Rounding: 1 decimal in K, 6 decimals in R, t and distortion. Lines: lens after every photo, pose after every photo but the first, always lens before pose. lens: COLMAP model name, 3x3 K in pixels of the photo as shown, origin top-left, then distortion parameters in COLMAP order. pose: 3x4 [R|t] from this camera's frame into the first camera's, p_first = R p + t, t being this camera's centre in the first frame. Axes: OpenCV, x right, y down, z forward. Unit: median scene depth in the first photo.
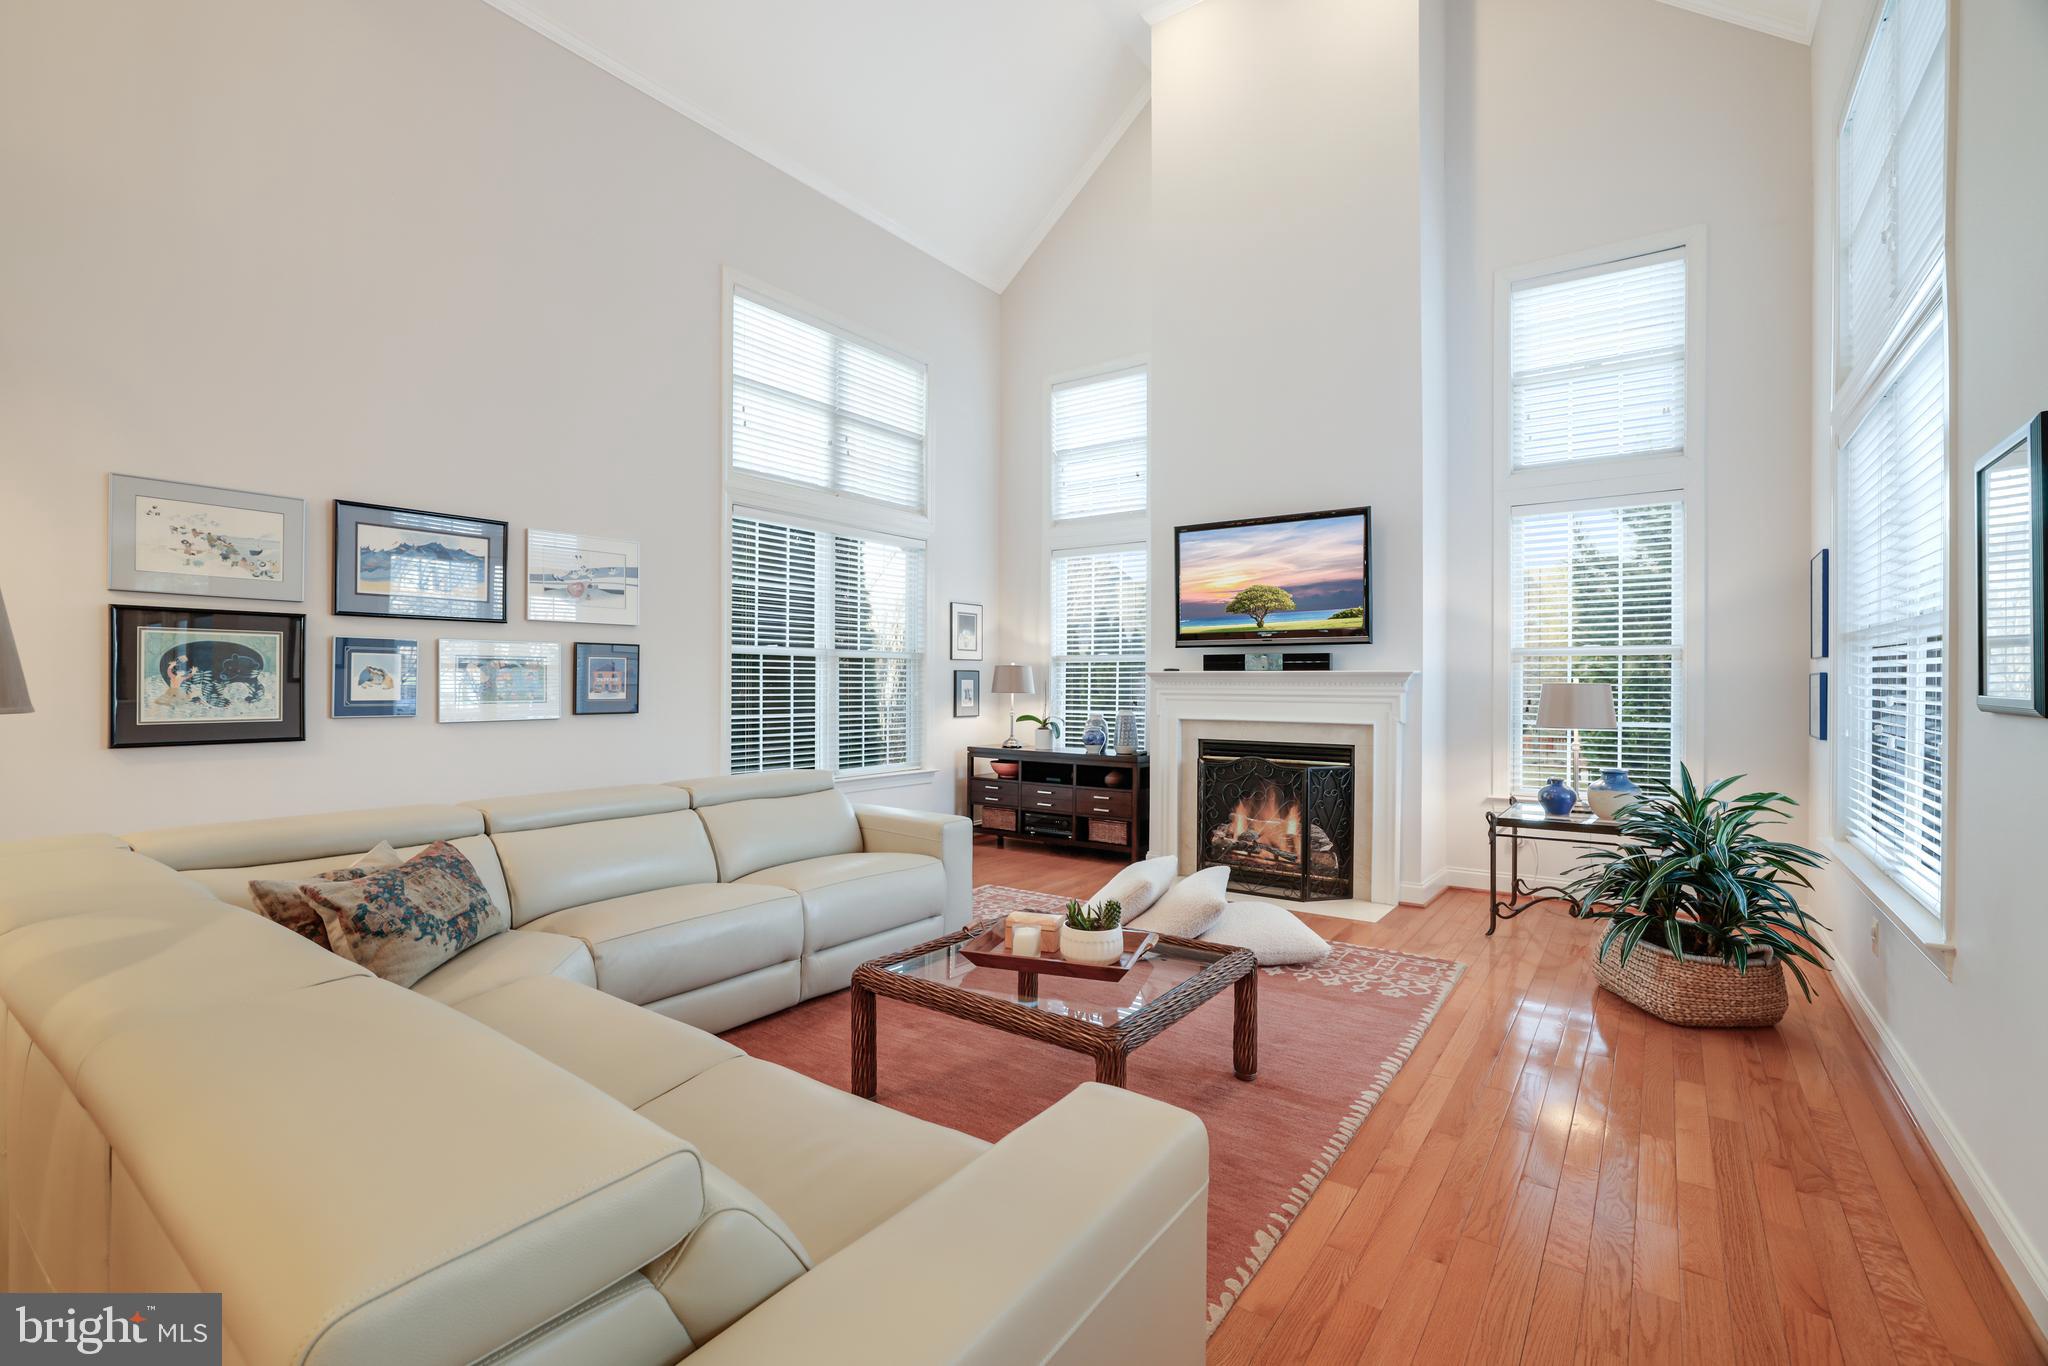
lens RADIAL K [[895.2, 0, 1020.9], [0, 895.2, 688.3], [0, 0, 1]] dist [-0.032173, 0.009089]
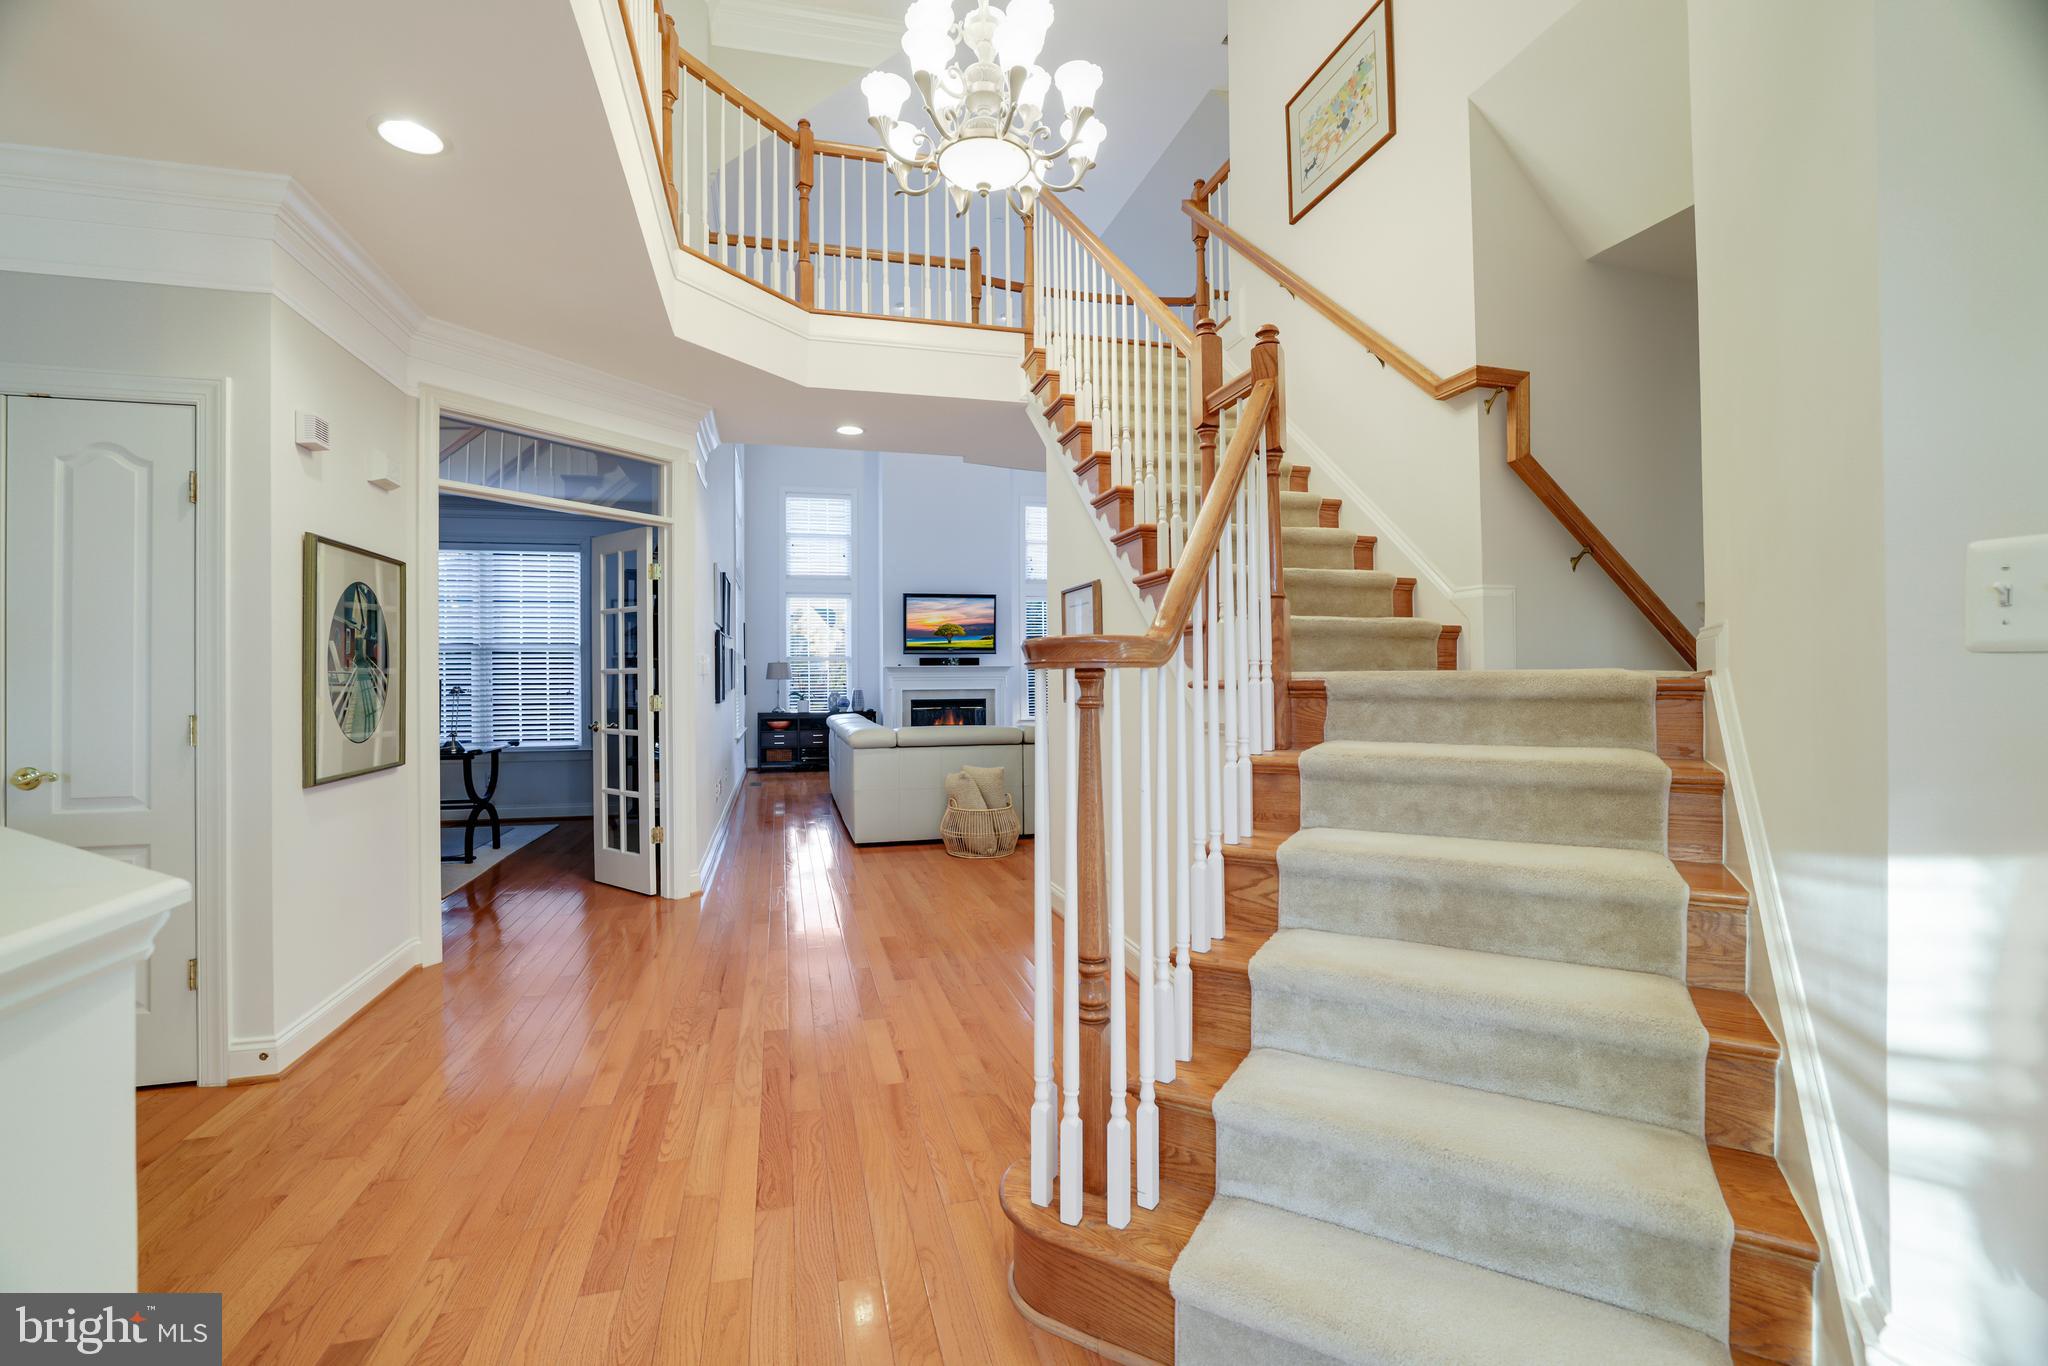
lens RADIAL K [[895.2, 0, 1011.9], [0, 895.2, 678.7], [0, 0, 1]] dist [-0.032173, 0.009089]
pose [[0.649907, -0.010326, 0.759944, -1.302722], [0.016949, 0.999856, -0.000909, 0.017003], [-0.759825, 0.013471, 0.649988, -0.520771]]
